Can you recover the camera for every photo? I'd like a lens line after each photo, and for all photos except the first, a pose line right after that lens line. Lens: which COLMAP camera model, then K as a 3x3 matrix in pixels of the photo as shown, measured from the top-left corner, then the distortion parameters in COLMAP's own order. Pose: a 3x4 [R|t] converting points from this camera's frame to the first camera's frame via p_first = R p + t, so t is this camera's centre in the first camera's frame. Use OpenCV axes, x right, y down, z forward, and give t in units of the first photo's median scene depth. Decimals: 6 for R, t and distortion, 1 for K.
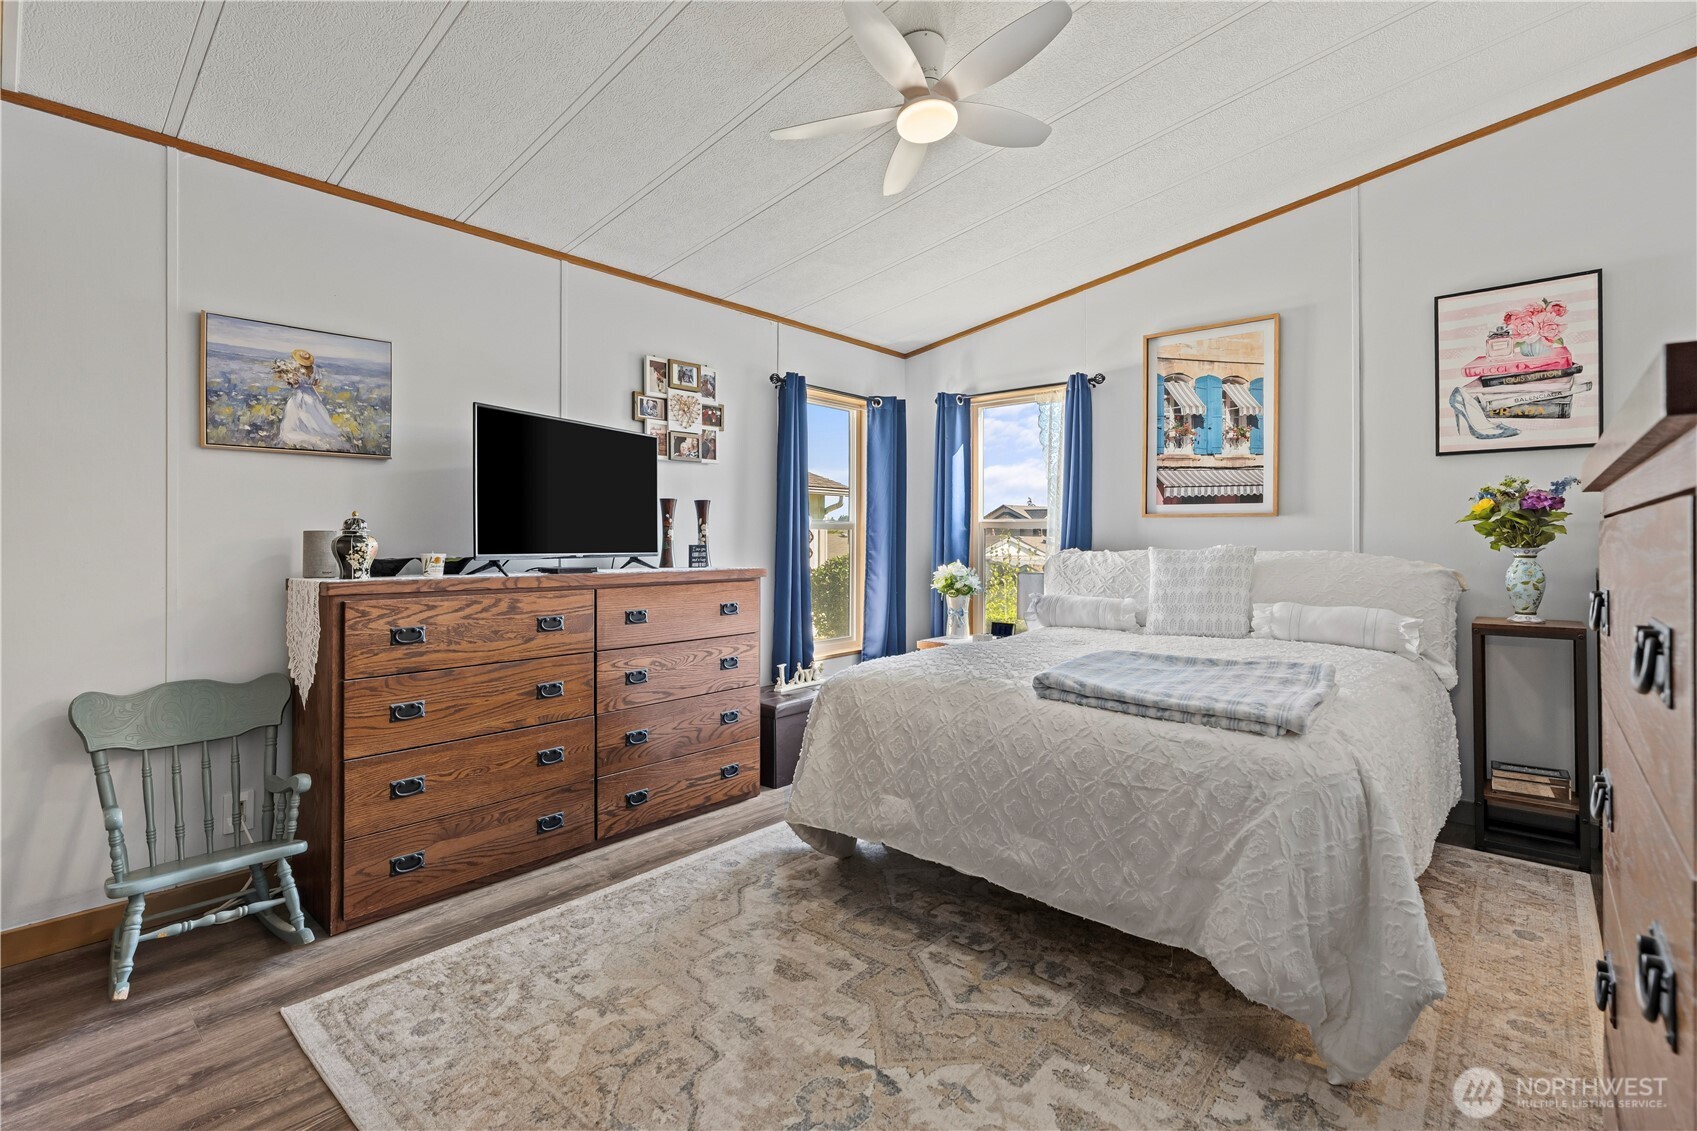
lens RADIAL K [[766.5, 0, 875.9], [0, 766.5, 534.2], [0, 0, 1]] dist [-0.008746, 0.003696]
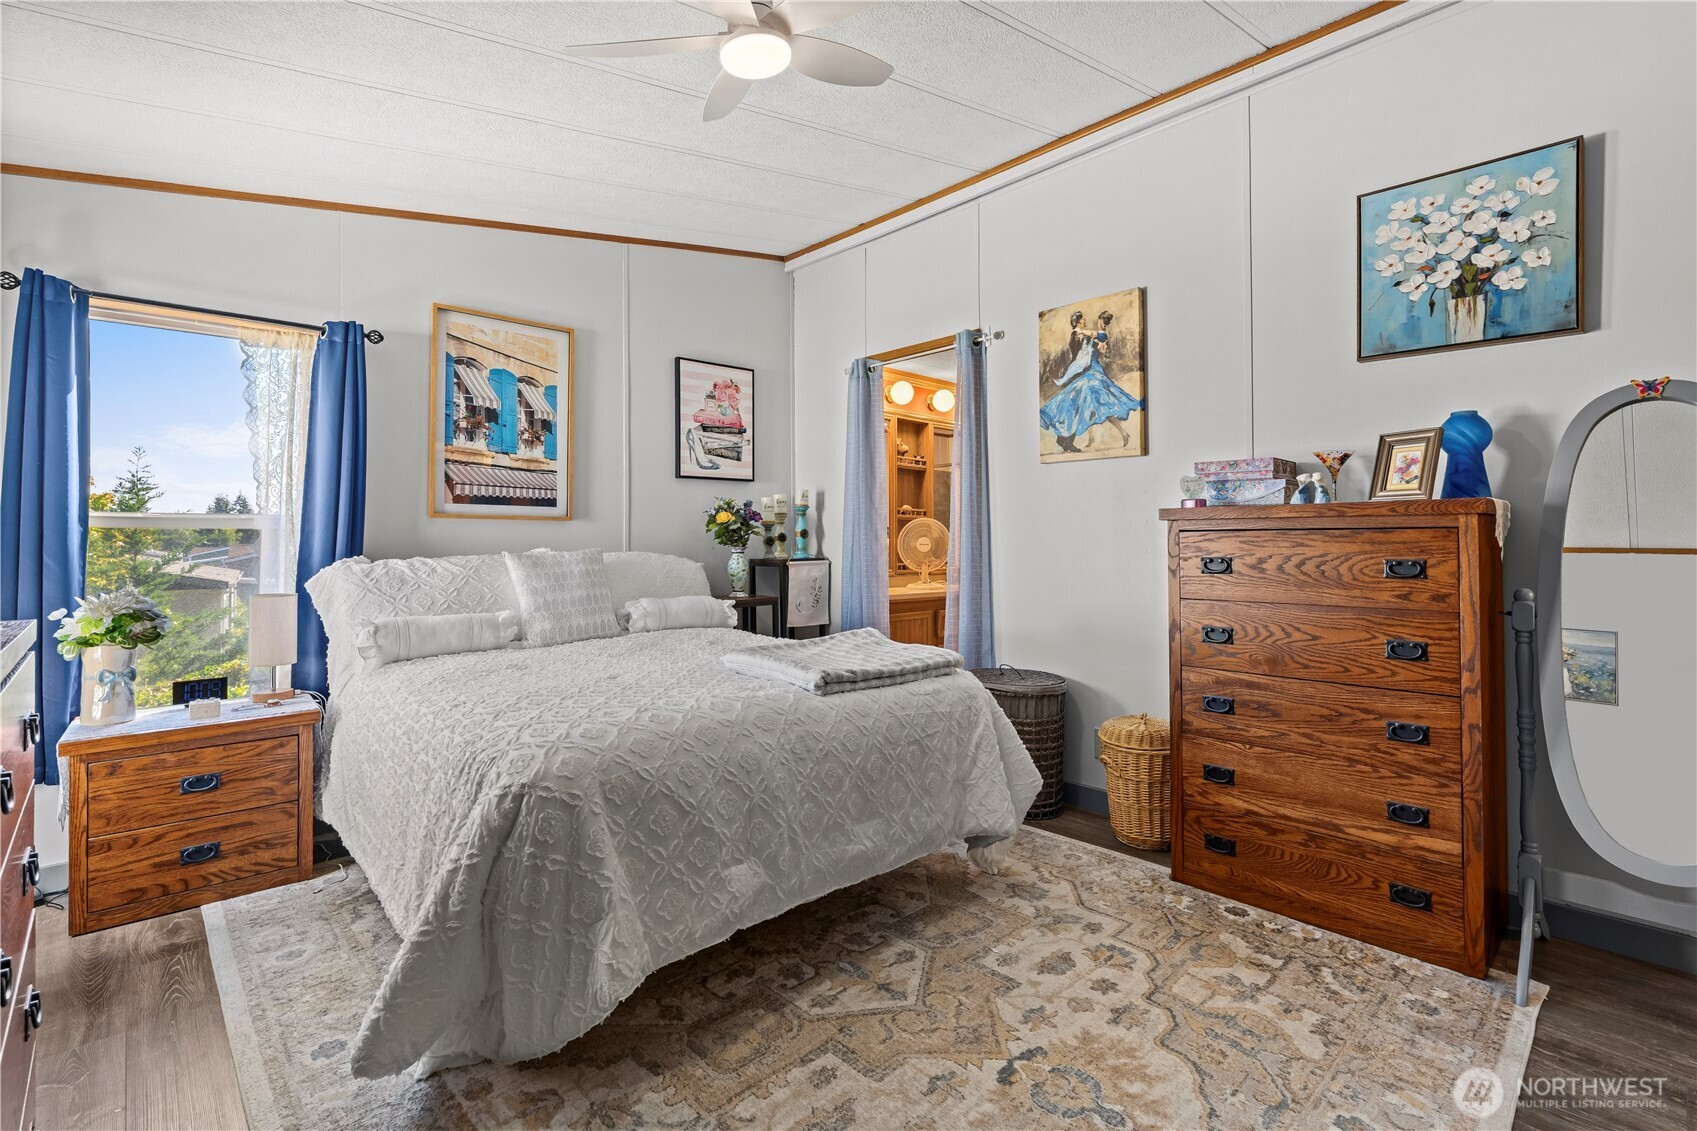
lens RADIAL K [[766.5, 0, 841.6], [0, 766.5, 526.8], [0, 0, 1]] dist [-0.008746, 0.003696]
pose [[0.122542, 0.014452, 0.992358, -0.540716], [0.000403, 0.999893, -0.014611, 0.000960], [-0.992463, 0.002190, 0.122523, 0.565682]]
